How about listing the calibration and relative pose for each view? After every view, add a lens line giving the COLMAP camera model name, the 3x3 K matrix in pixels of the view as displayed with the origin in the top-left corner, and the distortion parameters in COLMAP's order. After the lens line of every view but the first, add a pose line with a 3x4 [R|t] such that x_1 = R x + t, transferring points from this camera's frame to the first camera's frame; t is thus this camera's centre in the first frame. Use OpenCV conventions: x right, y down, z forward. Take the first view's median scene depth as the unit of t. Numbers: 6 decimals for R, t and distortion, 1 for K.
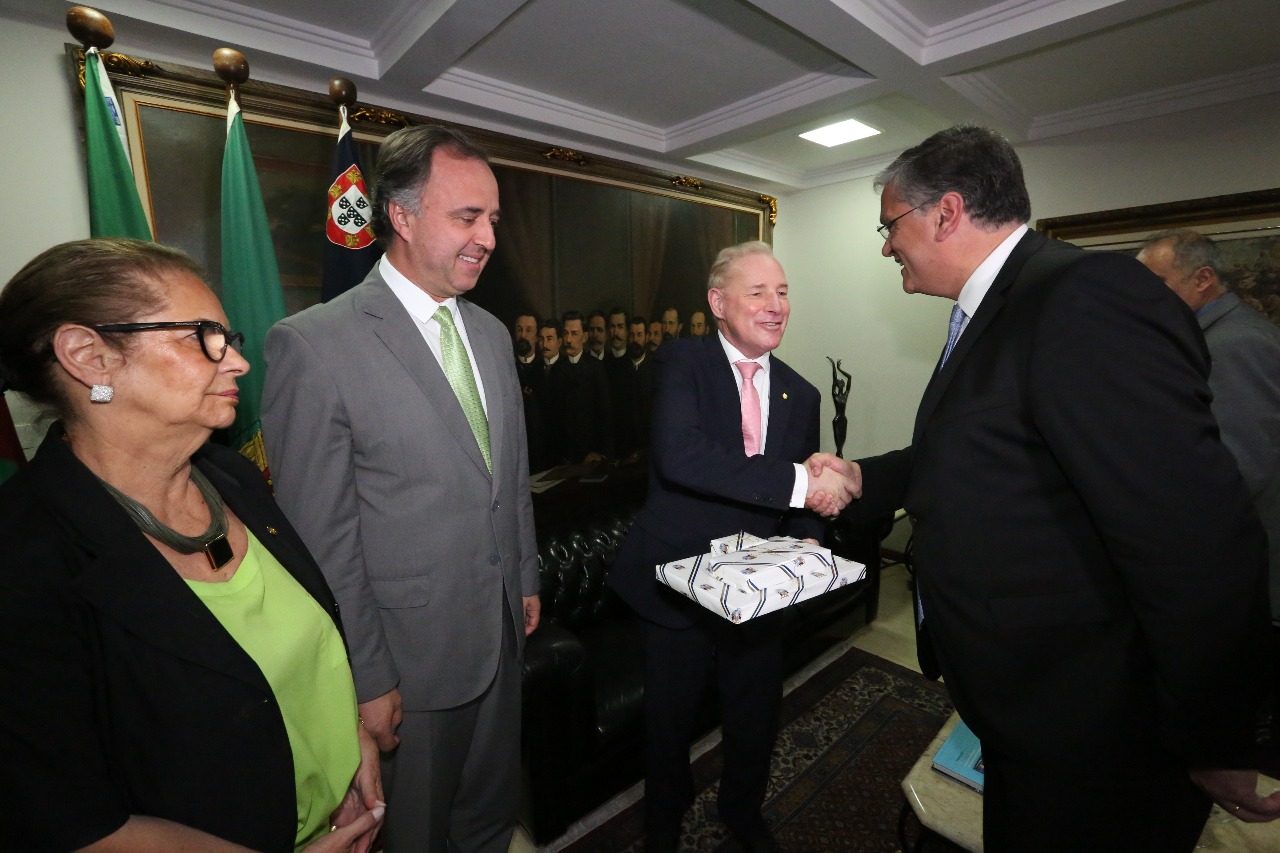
lens RADIAL K [[580.0, 0, 641.6], [0, 580.0, 429.3], [0, 0, 1]] dist [-0.026647, 0.004638]
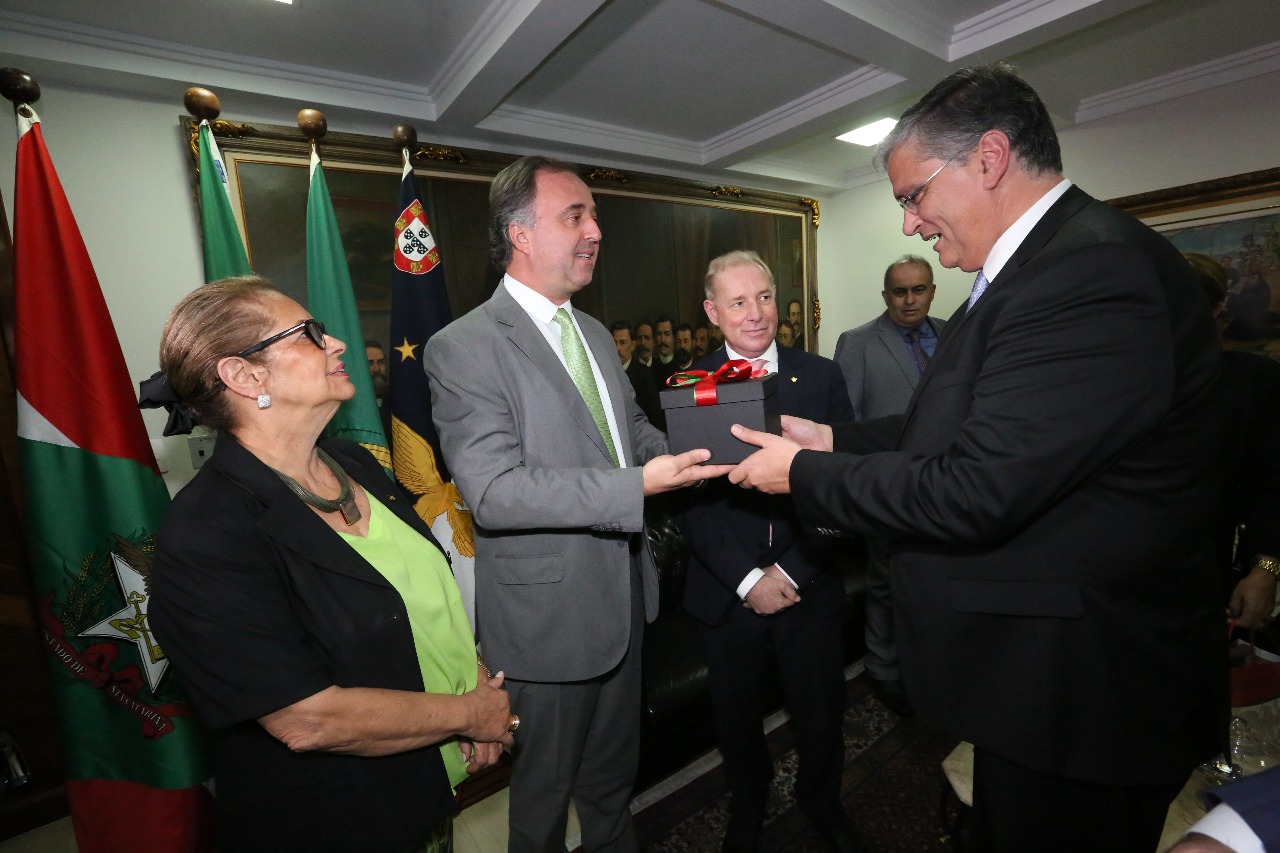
lens RADIAL K [[579.0, 0, 642.5], [0, 579.0, 427.9], [0, 0, 1]] dist [-0.026359, 0.004681]
pose [[0.994375, -0.032031, -0.100956, 0.029693], [0.030201, 0.999351, -0.019609, 0.016041], [0.101519, 0.016450, 0.994698, -0.052157]]
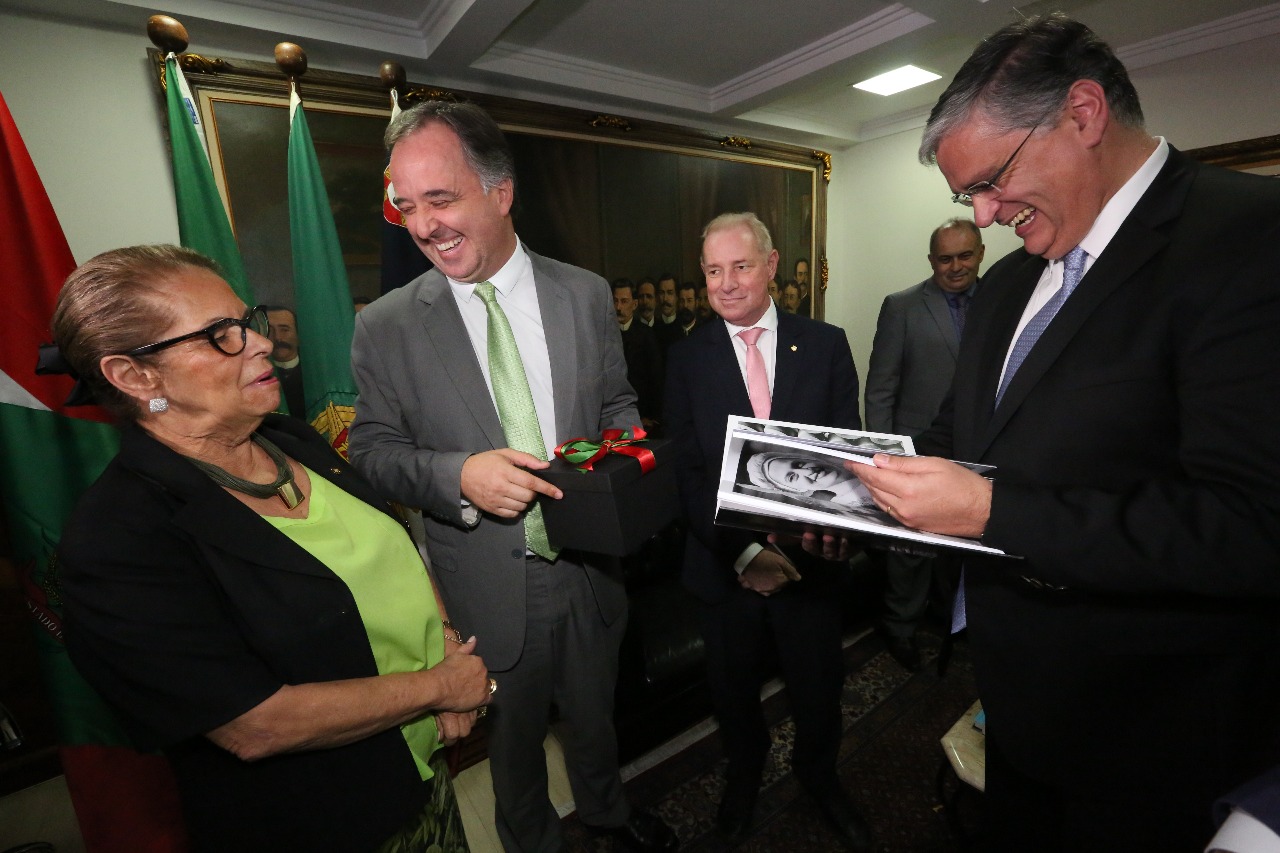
lens RADIAL K [[579.0, 0, 642.3], [0, 579.0, 426.9], [0, 0, 1]] dist [-0.026359, 0.004681]
pose [[0.994945, -0.009239, -0.099996, 0.021700], [0.014580, 0.998498, 0.052811, 0.001810], [0.099358, -0.054002, 0.993585, -0.020750]]
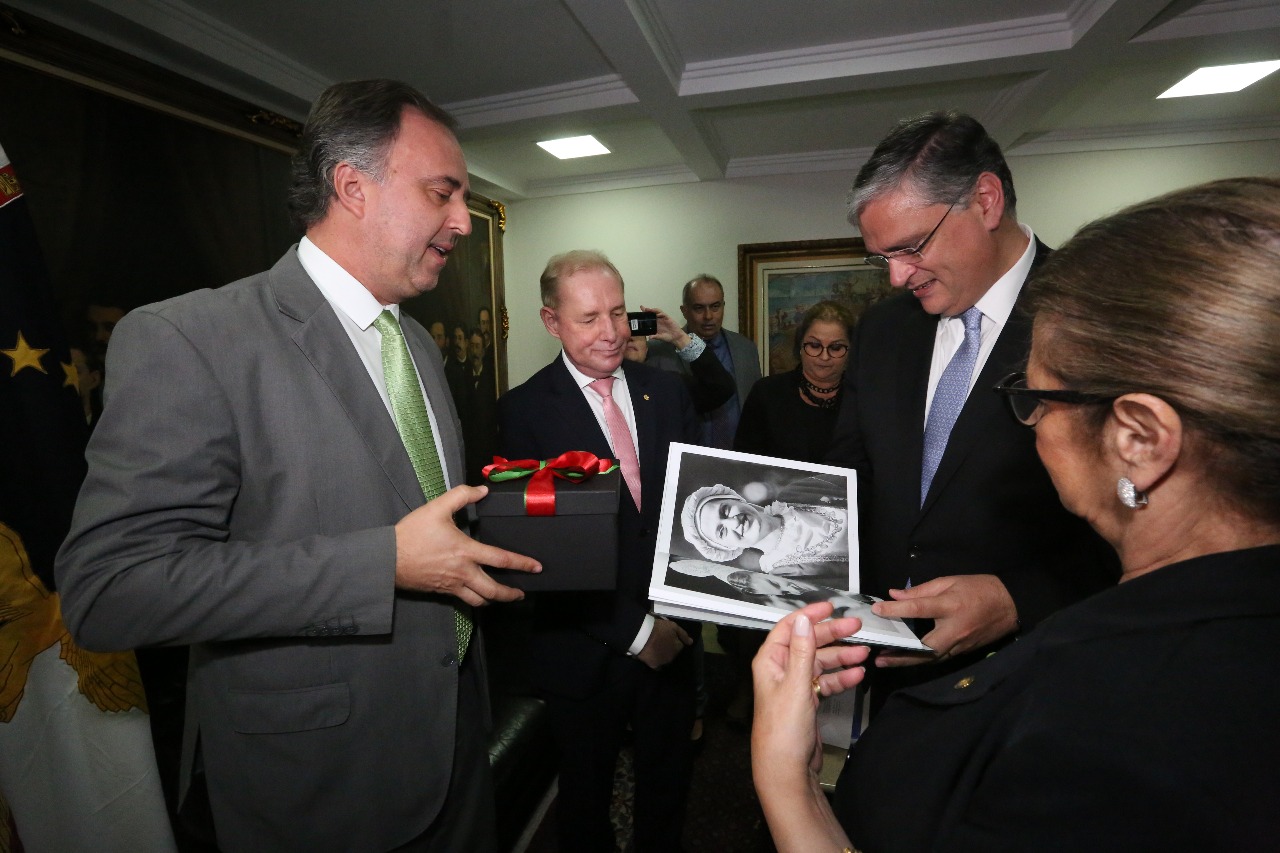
lens RADIAL K [[579.0, 0, 638.2], [0, 579.0, 435.6], [0, 0, 1]] dist [-0.026359, 0.004681]
pose [[0.856869, -0.091342, 0.507378, -0.185452], [0.094696, 0.995320, 0.019261, -0.021800], [-0.506763, 0.031542, 0.861508, 0.118137]]
